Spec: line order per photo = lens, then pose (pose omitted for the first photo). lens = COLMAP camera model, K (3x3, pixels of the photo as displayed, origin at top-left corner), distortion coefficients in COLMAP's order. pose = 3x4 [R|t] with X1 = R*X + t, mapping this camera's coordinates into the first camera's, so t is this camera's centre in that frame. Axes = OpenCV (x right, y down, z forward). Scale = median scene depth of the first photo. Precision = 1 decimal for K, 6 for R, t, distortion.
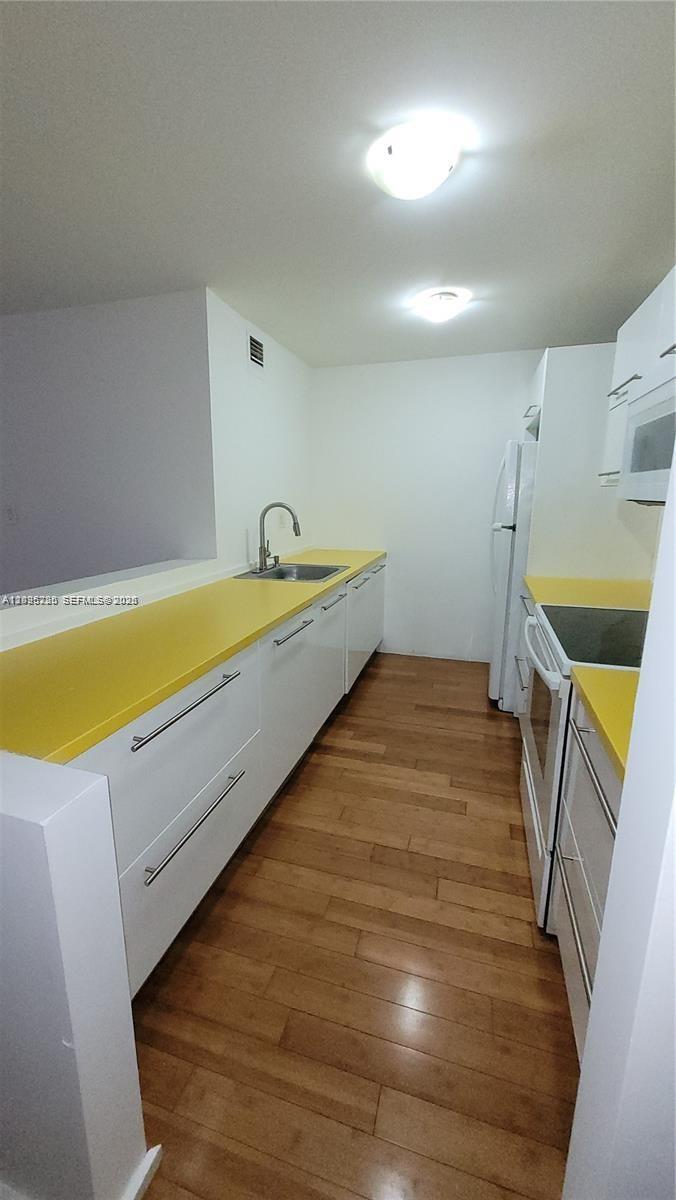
lens RADIAL K [[471.2, 0, 327.2], [0, 471.2, 595.5], [0, 0, 1]] dist [0.002675, -0.000629]
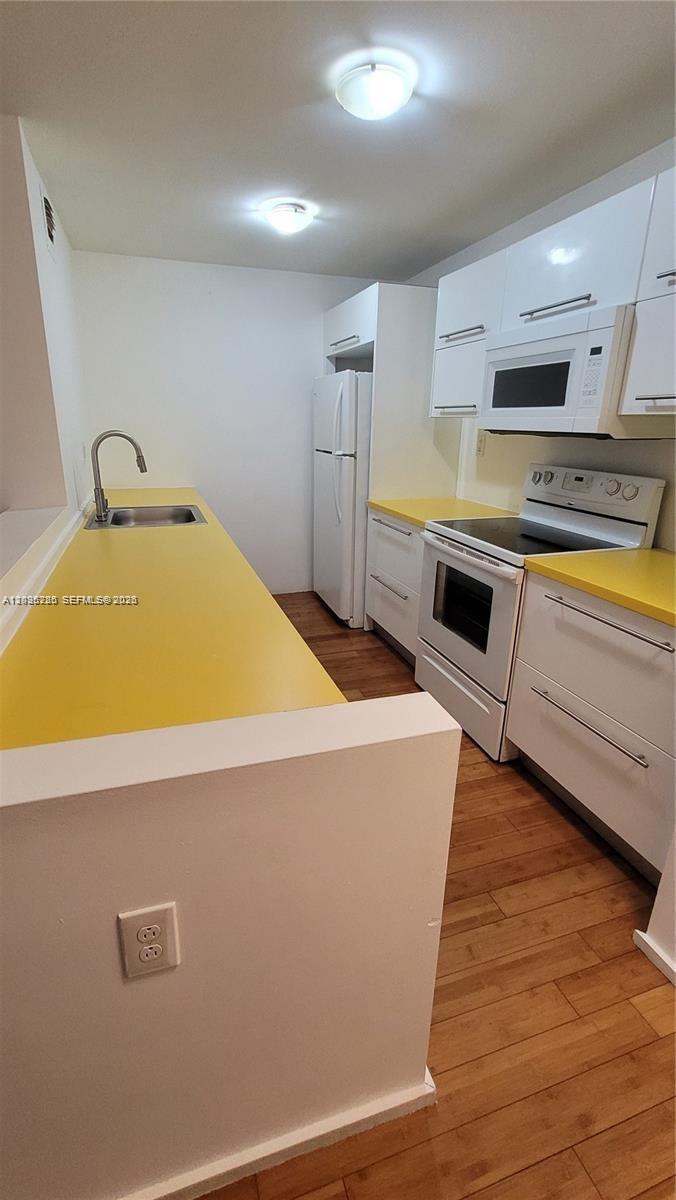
lens RADIAL K [[530.3, 0, 330.7], [0, 530.3, 594.9], [0, 0, 1]] dist [0.003243, -0.000632]
pose [[0.813319, -0.169602, 0.556550, -0.553752], [0.108813, 0.984032, 0.140857, -0.014341], [-0.571552, -0.054001, 0.818787, 0.056527]]
